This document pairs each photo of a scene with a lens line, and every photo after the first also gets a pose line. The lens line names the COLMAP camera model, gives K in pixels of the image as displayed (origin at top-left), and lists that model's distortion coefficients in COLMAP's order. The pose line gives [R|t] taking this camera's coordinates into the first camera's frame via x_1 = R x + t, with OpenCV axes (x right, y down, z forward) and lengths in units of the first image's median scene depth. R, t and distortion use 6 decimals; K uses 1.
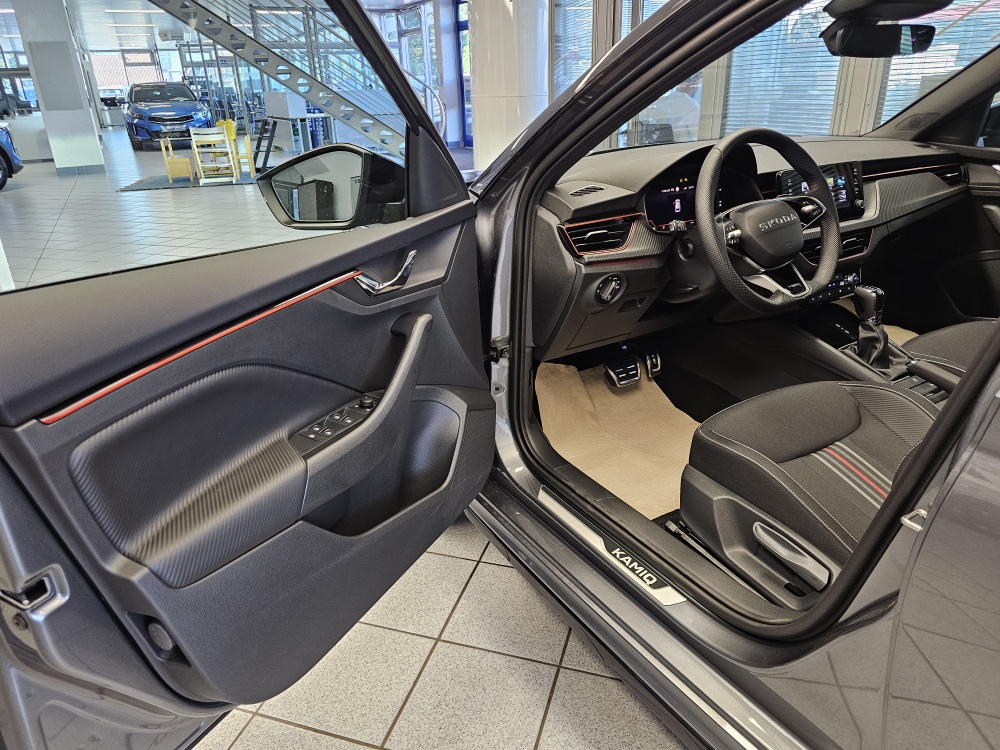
lens RADIAL K [[686.4, 0, 506.3], [0, 686.4, 366.5], [0, 0, 1]] dist [0.026436, -0.039089]
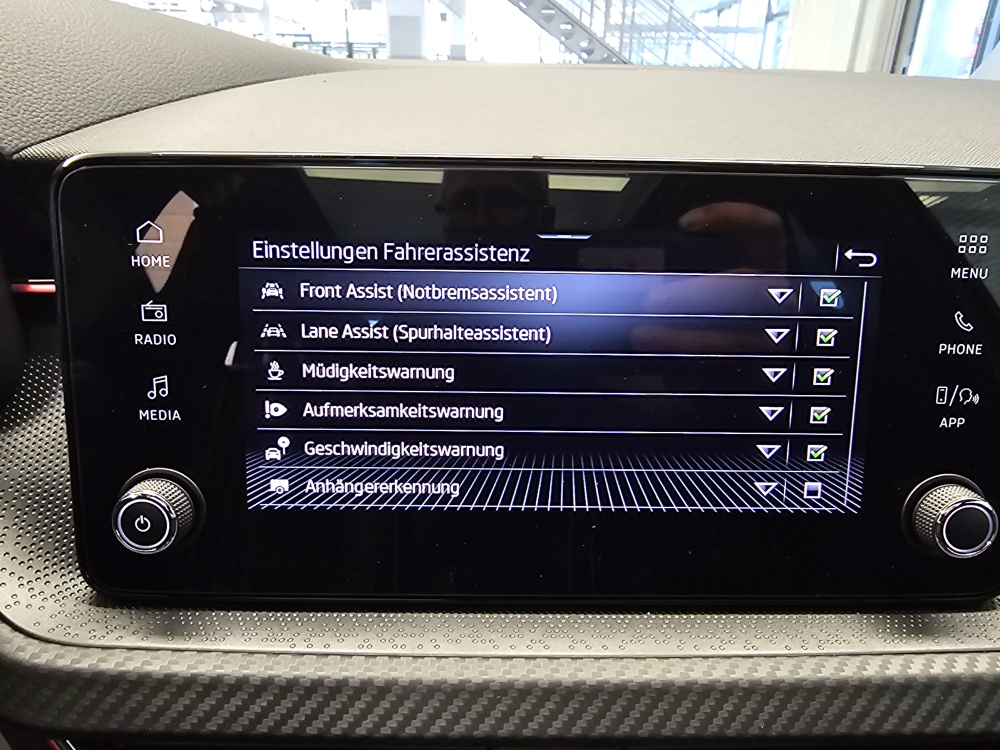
lens RADIAL K [[677.6, 0, 491.6], [0, 677.6, 372.3], [0, 0, 1]] dist [0.002488, 0.000531]
pose [[0.852083, 0.246505, -0.461725, 0.530283], [-0.238950, 0.968064, 0.075862, -0.269778], [0.465679, 0.045688, 0.883773, 0.922033]]
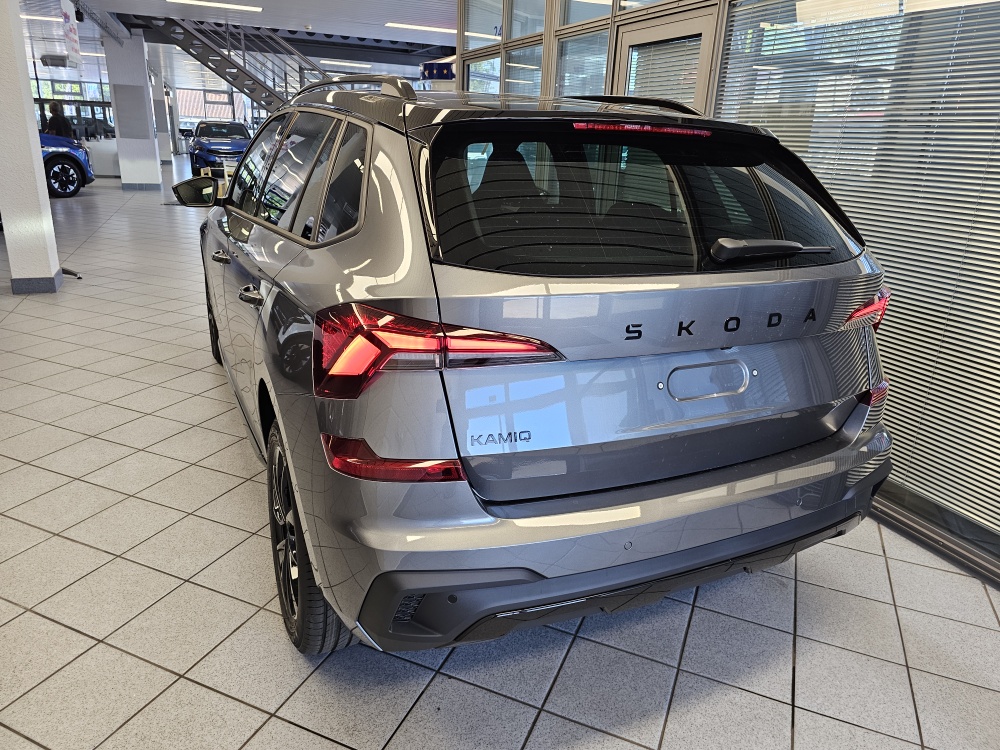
lens RADIAL K [[684.0, 0, 500.7], [0, 684.0, 372.2], [0, 0, 1]] dist [0.014292, -0.006094]
pose [[0.991520, 0.103159, -0.079031, 1.095071], [-0.107885, 0.992467, -0.058057, 0.343168], [0.072447, 0.066091, 0.995180, -1.143206]]
